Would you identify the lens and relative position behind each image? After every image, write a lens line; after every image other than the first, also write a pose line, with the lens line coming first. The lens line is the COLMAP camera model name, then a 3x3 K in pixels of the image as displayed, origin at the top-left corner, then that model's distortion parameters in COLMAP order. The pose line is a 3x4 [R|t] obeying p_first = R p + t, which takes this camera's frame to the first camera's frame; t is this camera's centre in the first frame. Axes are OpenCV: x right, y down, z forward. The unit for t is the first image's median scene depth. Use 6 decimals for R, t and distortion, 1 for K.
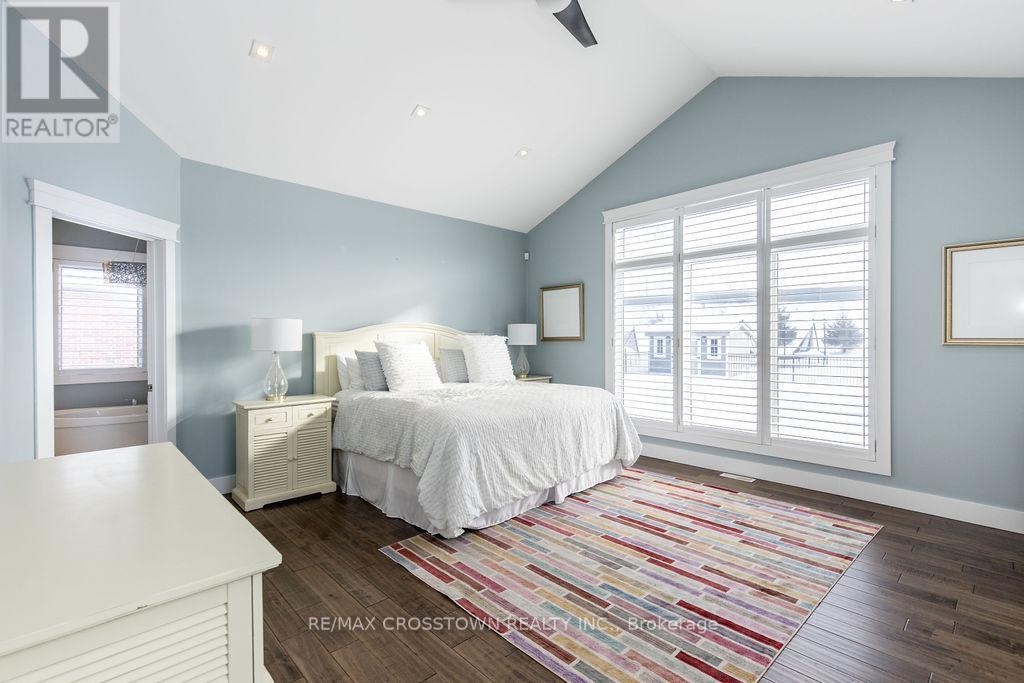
lens RADIAL K [[472.3, 0, 513.1], [0, 472.3, 339.8], [0, 0, 1]] dist [-0.001213, 0.000281]
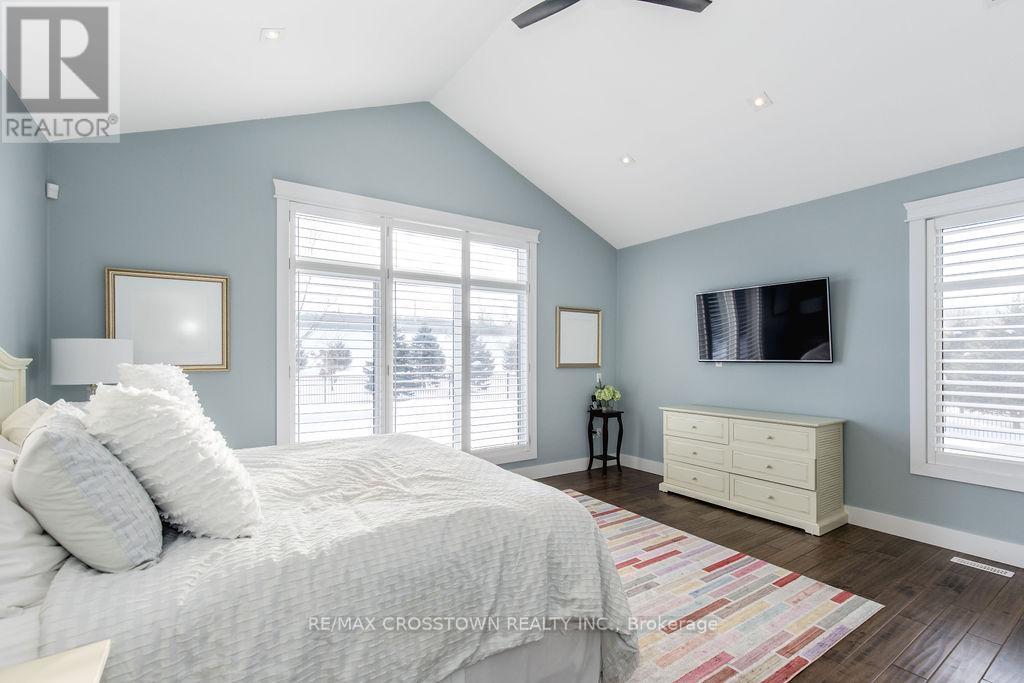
lens RADIAL K [[472.3, 0, 513.8], [0, 472.3, 352.3], [0, 0, 1]] dist [-0.001213, 0.000281]
pose [[0.138619, 0.013470, 0.990254, -0.616761], [0.001843, 0.999902, -0.013859, -0.017092], [-0.990344, 0.003746, 0.138581, 0.812883]]
